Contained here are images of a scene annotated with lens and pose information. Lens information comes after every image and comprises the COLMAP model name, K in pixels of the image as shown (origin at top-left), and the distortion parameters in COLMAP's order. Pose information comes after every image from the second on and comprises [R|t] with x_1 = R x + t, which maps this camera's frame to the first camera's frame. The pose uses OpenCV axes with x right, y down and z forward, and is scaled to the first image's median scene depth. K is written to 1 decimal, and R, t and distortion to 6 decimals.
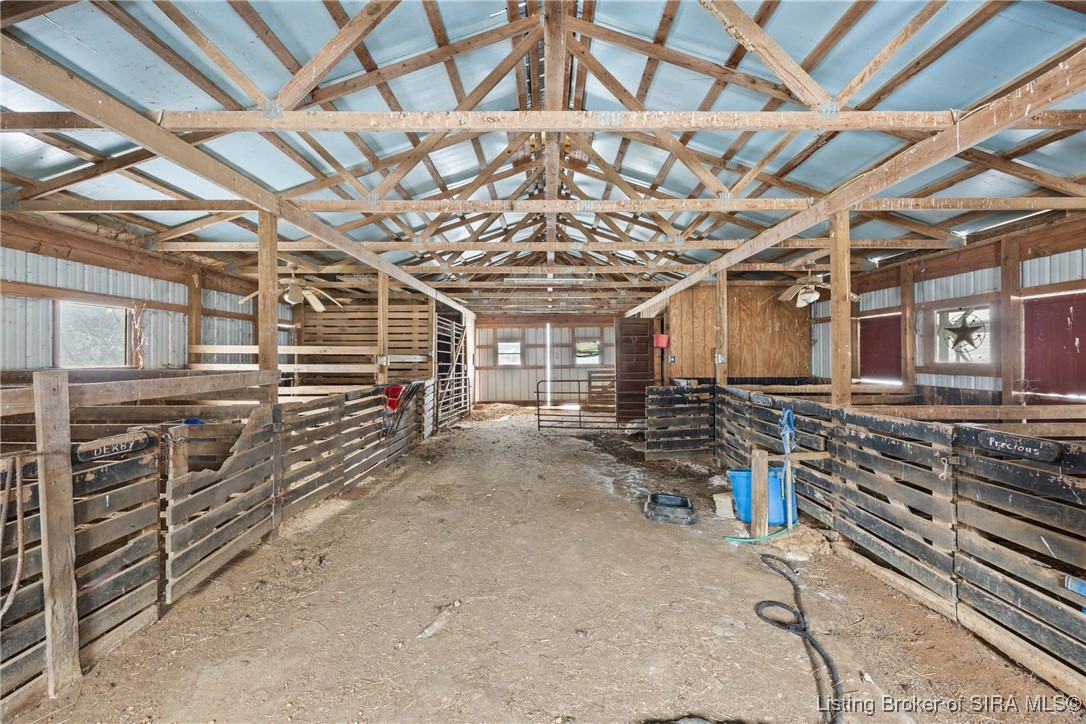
lens RADIAL K [[438.0, 0, 543.0], [0, 438.0, 362.0], [0, 0, 1]] dist [-0.001961, -0.000623]
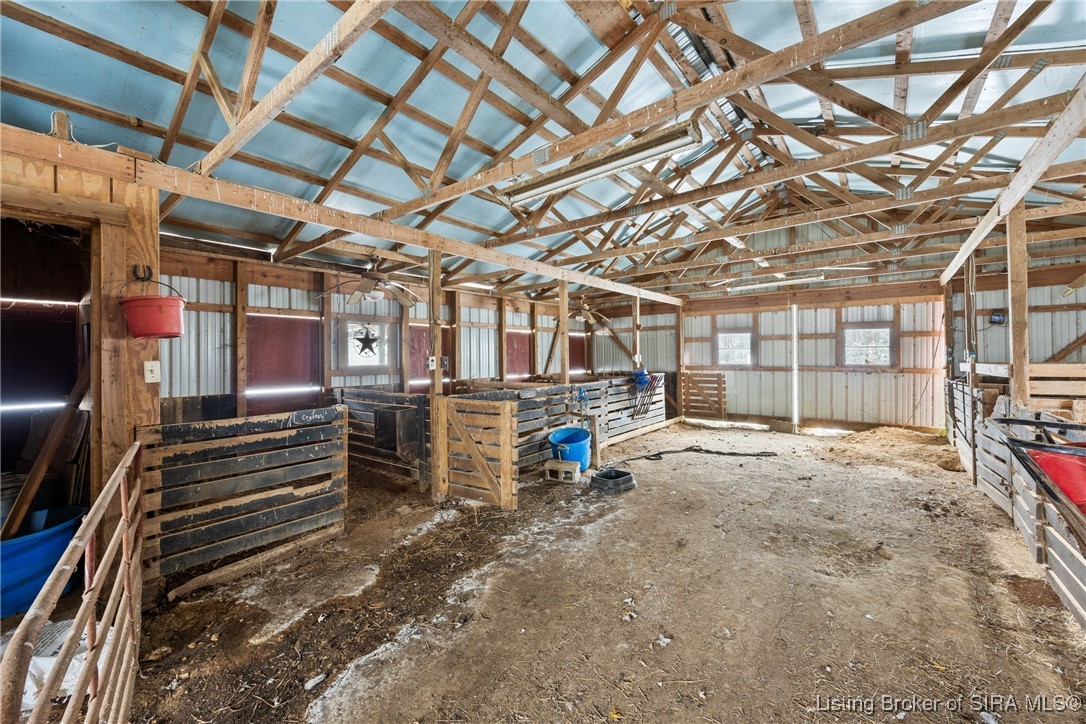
lens RADIAL K [[438.0, 0, 543.0], [0, 438.0, 362.0], [0, 0, 1]] dist [-0.001961, -0.000623]
pose [[-0.795082, 0.005538, 0.606477, -0.252684], [0.014459, 0.999847, 0.009825, -0.013901], [-0.606330, 0.016581, -0.795040, 1.760167]]
